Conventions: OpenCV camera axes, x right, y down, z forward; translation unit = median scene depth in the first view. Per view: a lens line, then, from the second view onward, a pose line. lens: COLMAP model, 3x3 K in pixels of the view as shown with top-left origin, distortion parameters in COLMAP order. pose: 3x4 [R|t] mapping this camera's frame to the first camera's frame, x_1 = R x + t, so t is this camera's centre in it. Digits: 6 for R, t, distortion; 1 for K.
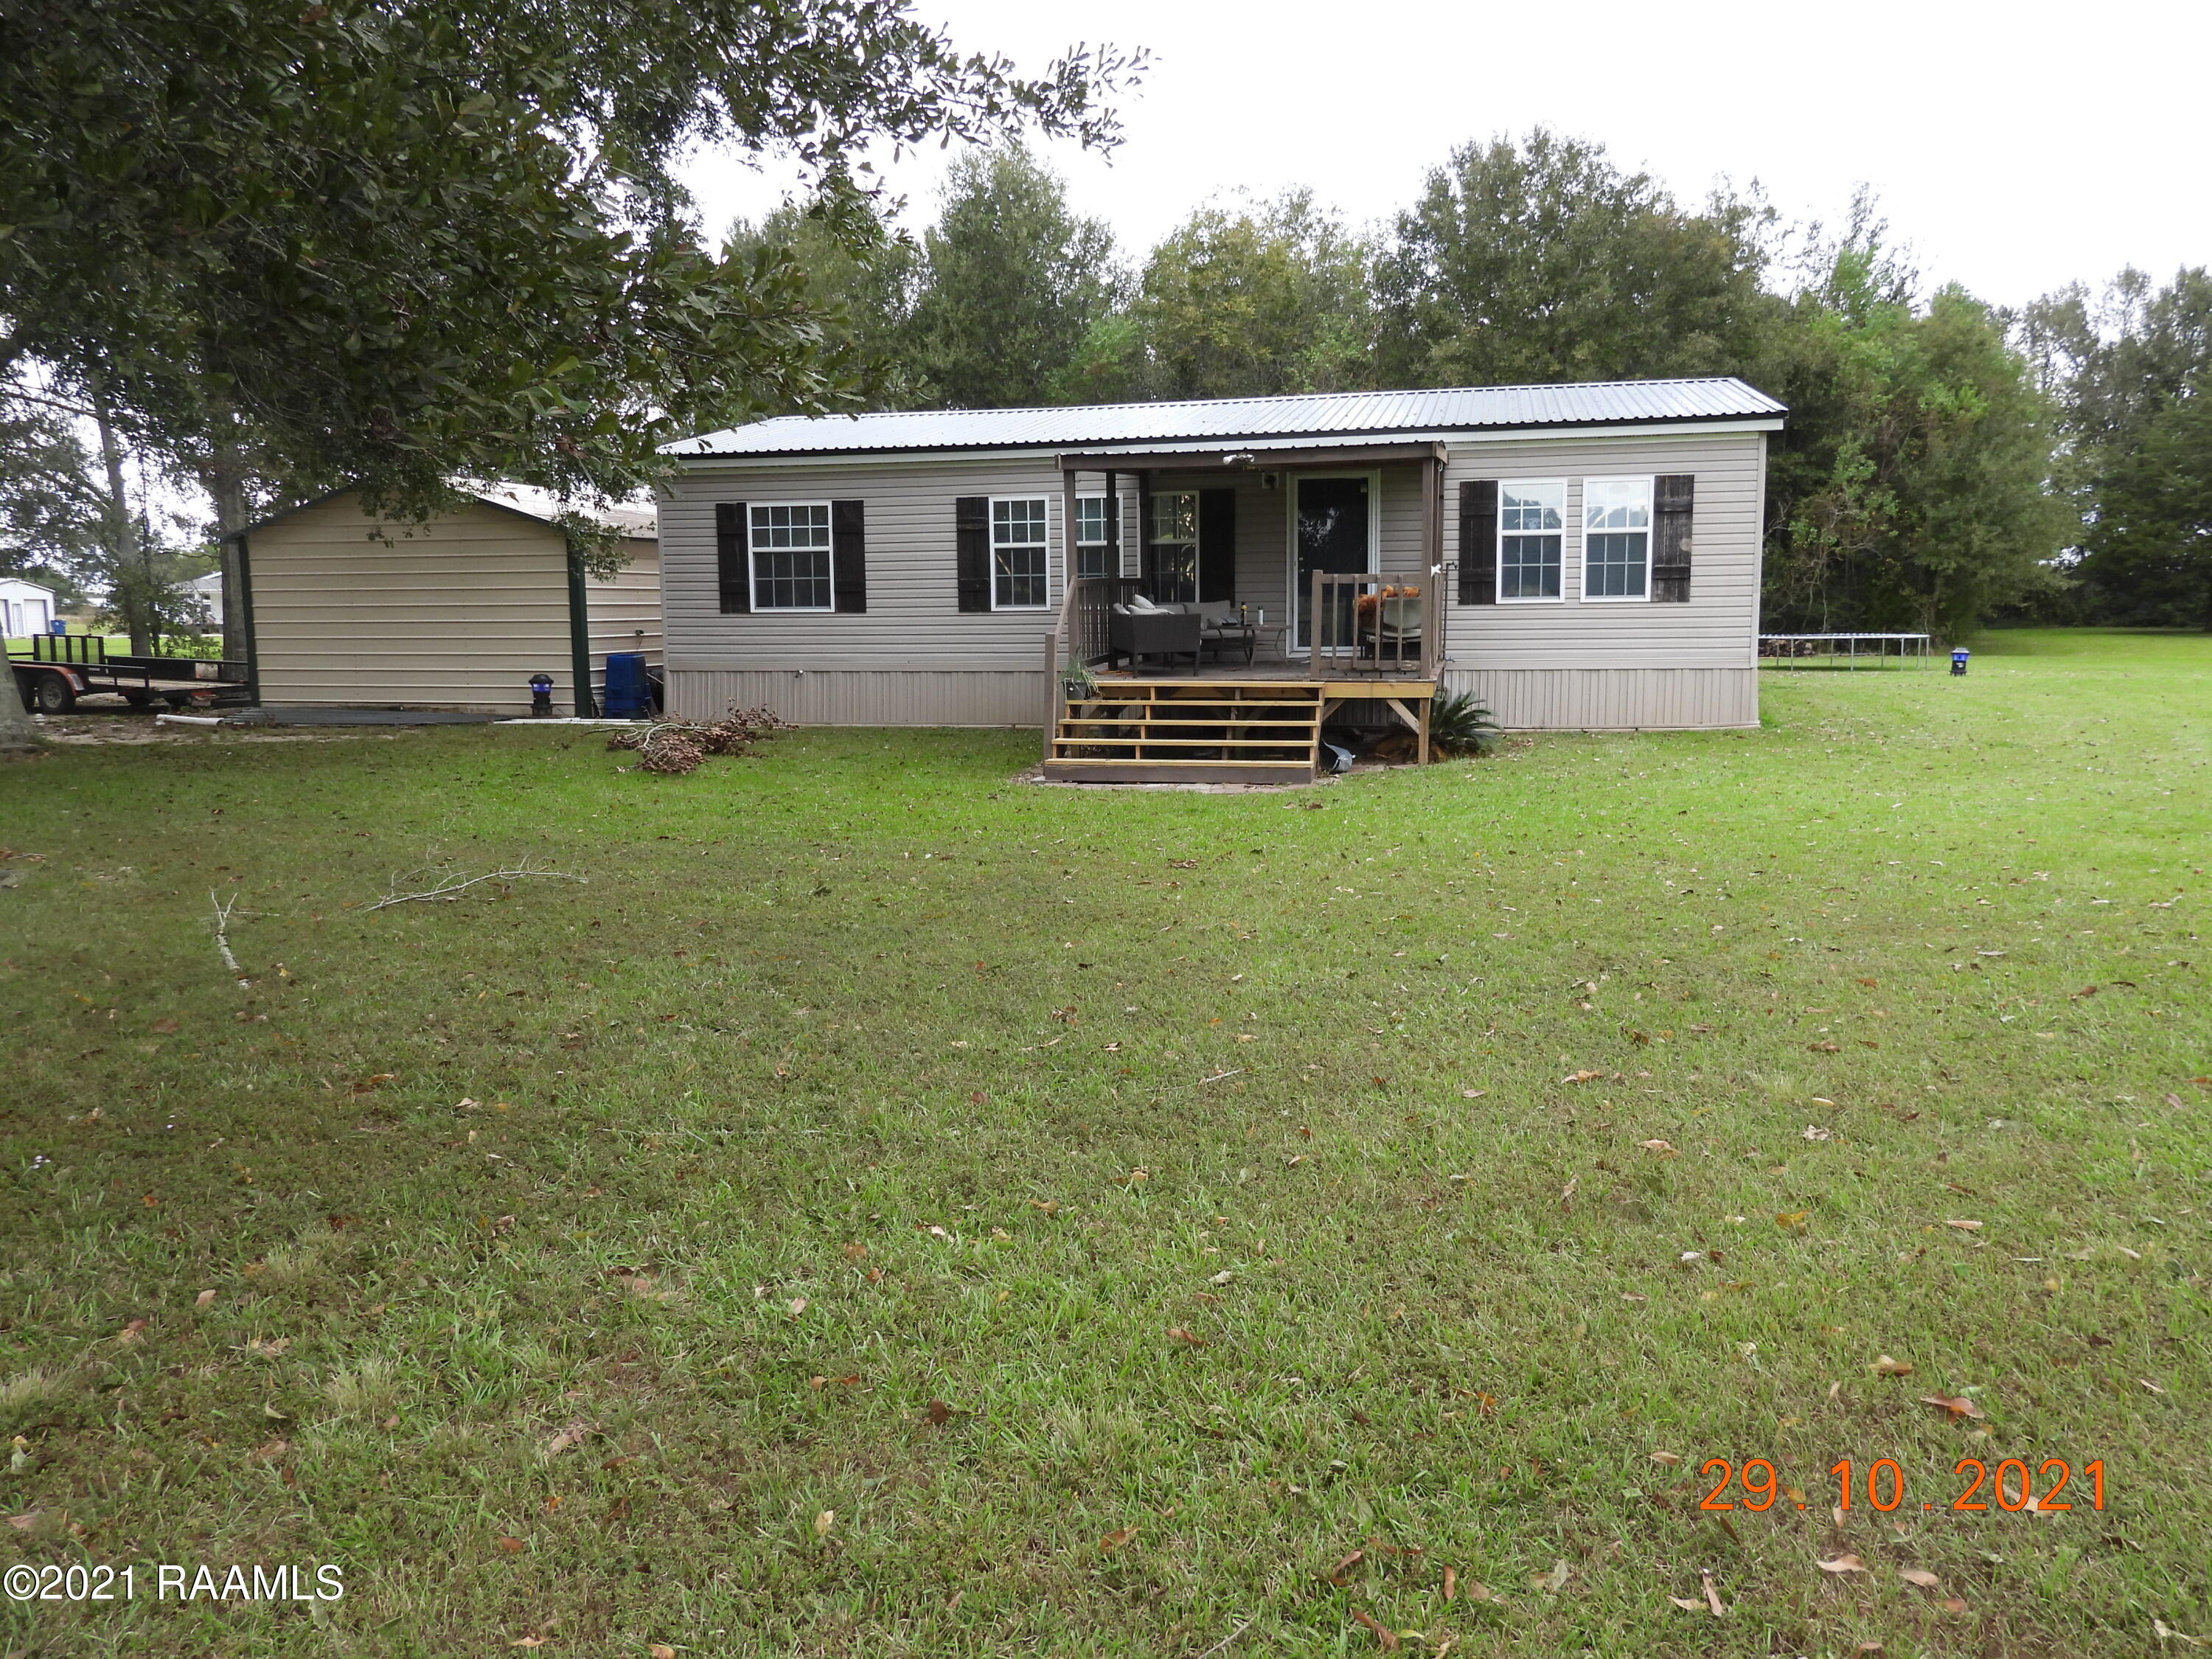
lens RADIAL K [[1623.6, 0, 1102.3], [0, 1623.6, 827.3], [0, 0, 1]] dist [-0.000310, 0.007295]
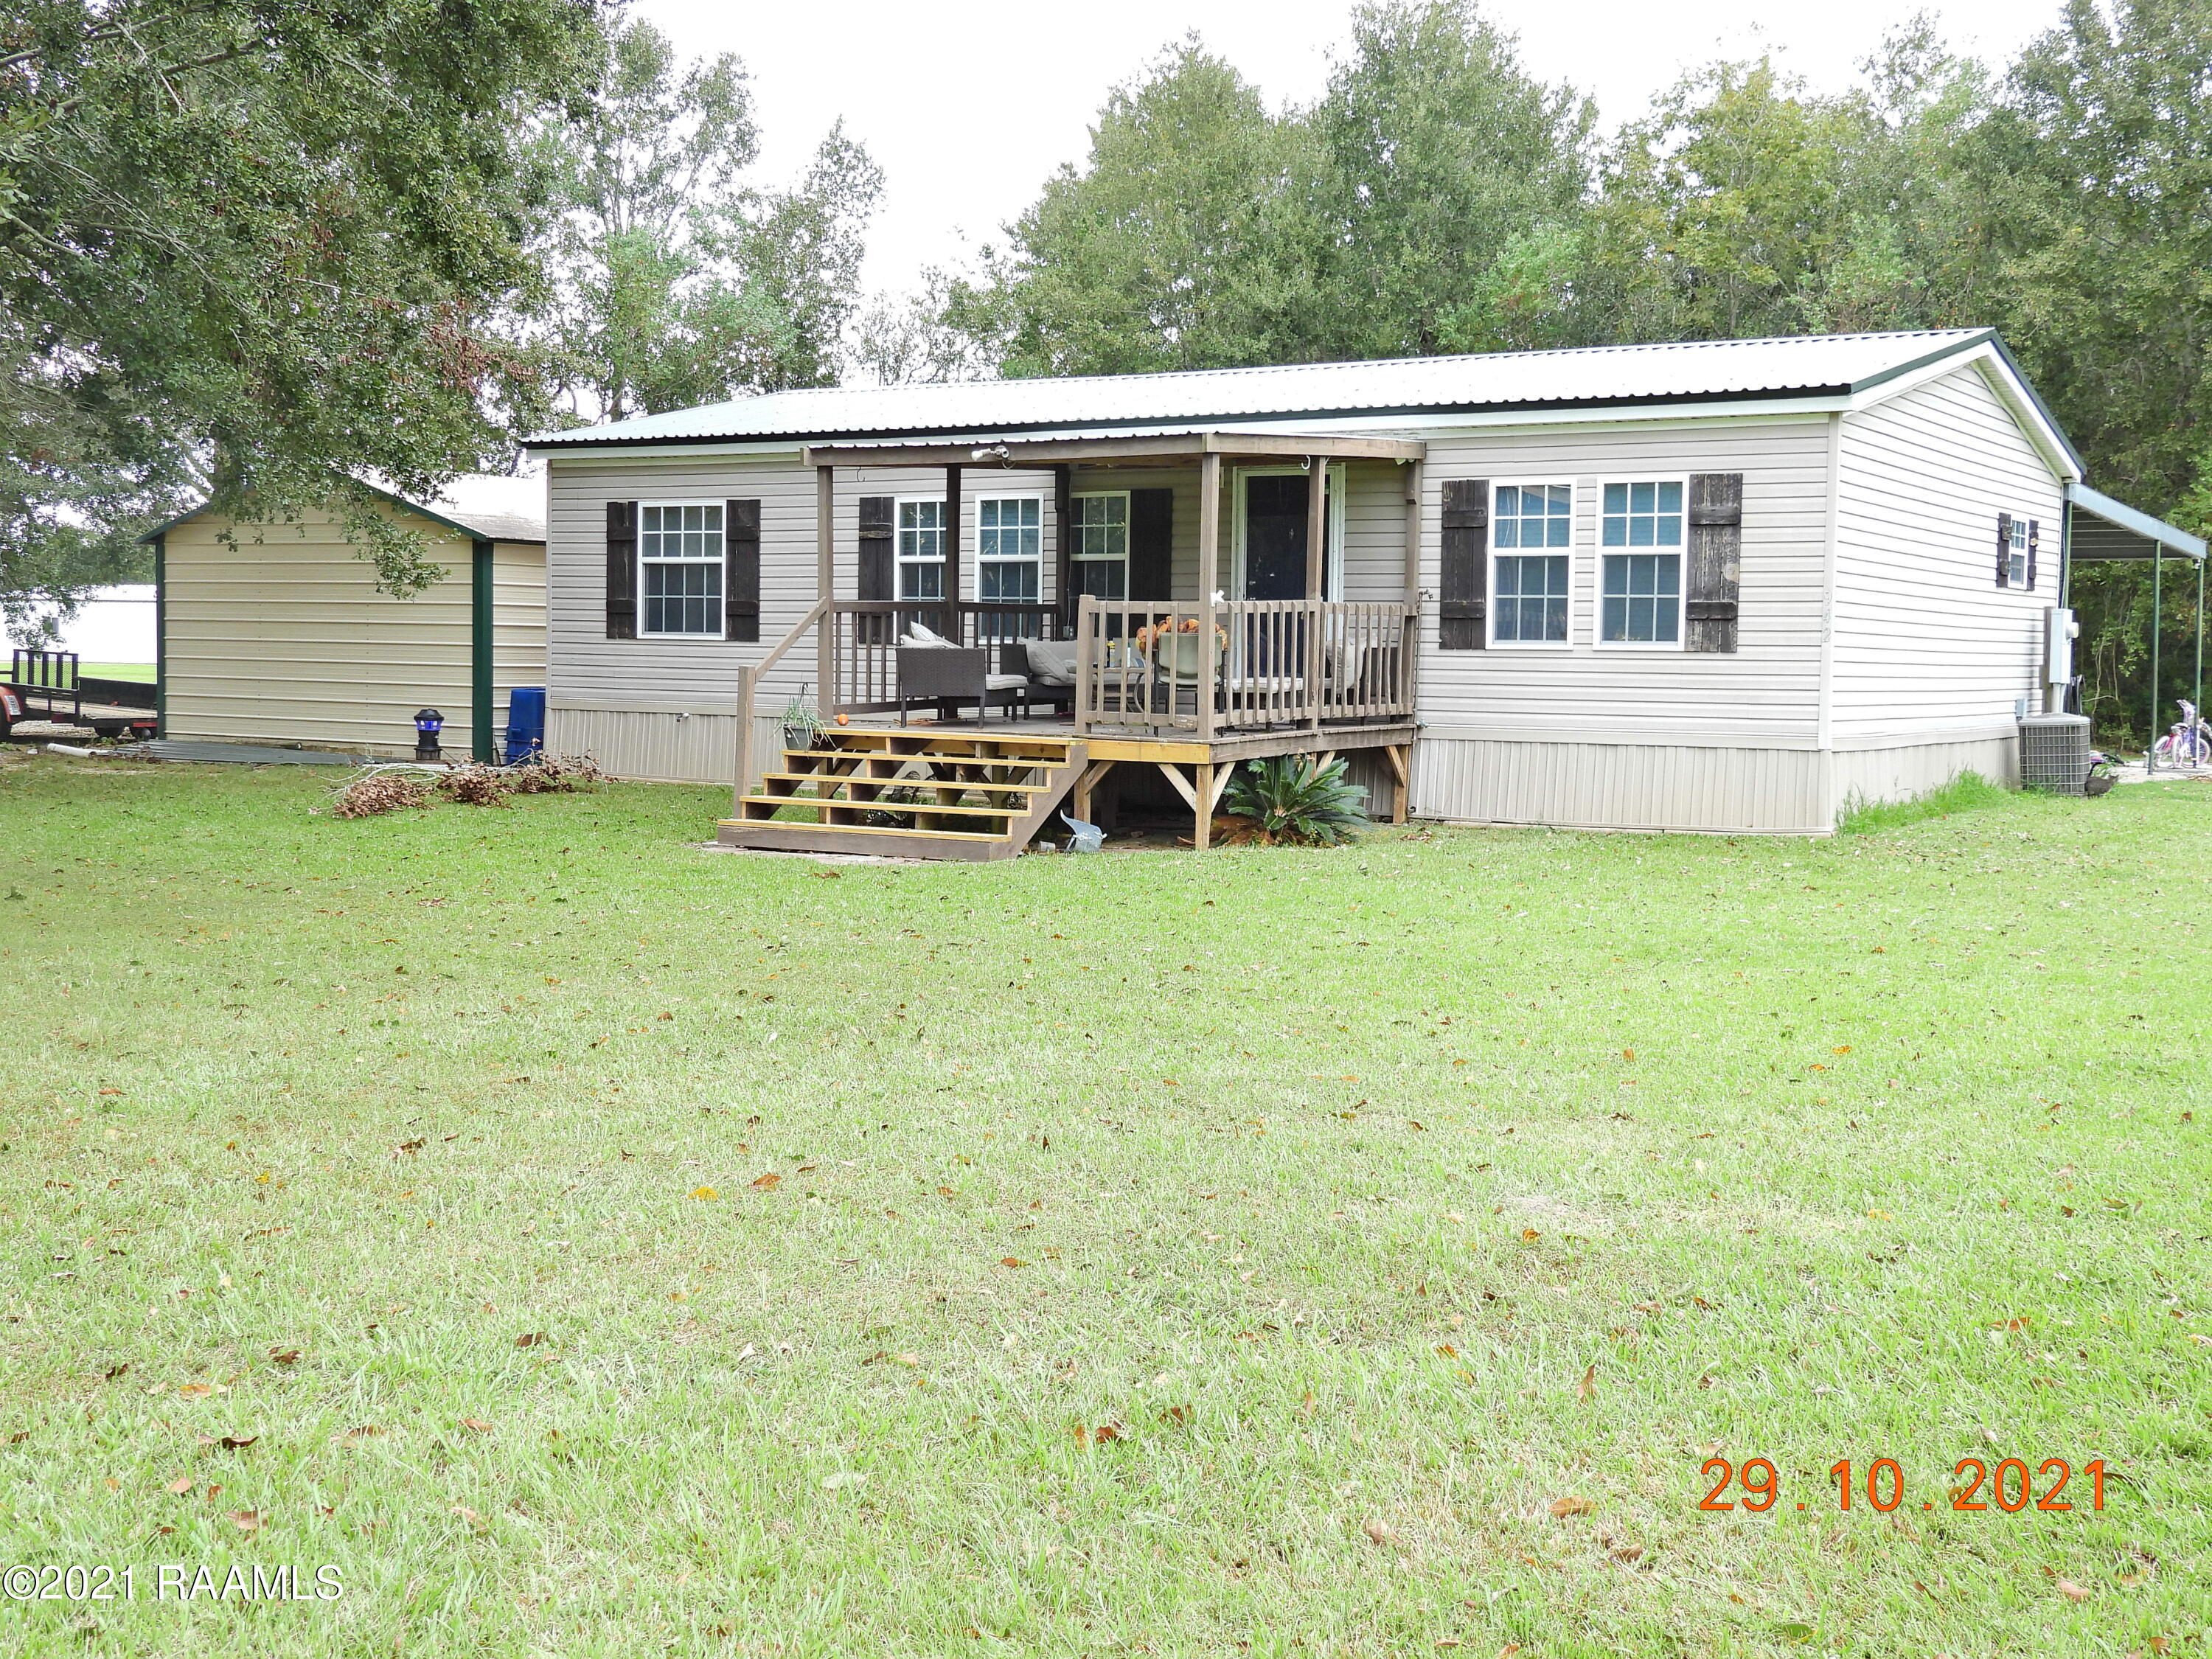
lens RADIAL K [[2583.1, 0, 1106.0], [0, 2583.1, 829.5], [0, 0, 1]] dist [0.008107, 0.026514]
pose [[0.952831, 0.045909, -0.300008, 0.393260], [-0.066027, 0.996174, -0.057261, 0.018101], [0.296231, 0.074369, 0.952217, -0.128565]]
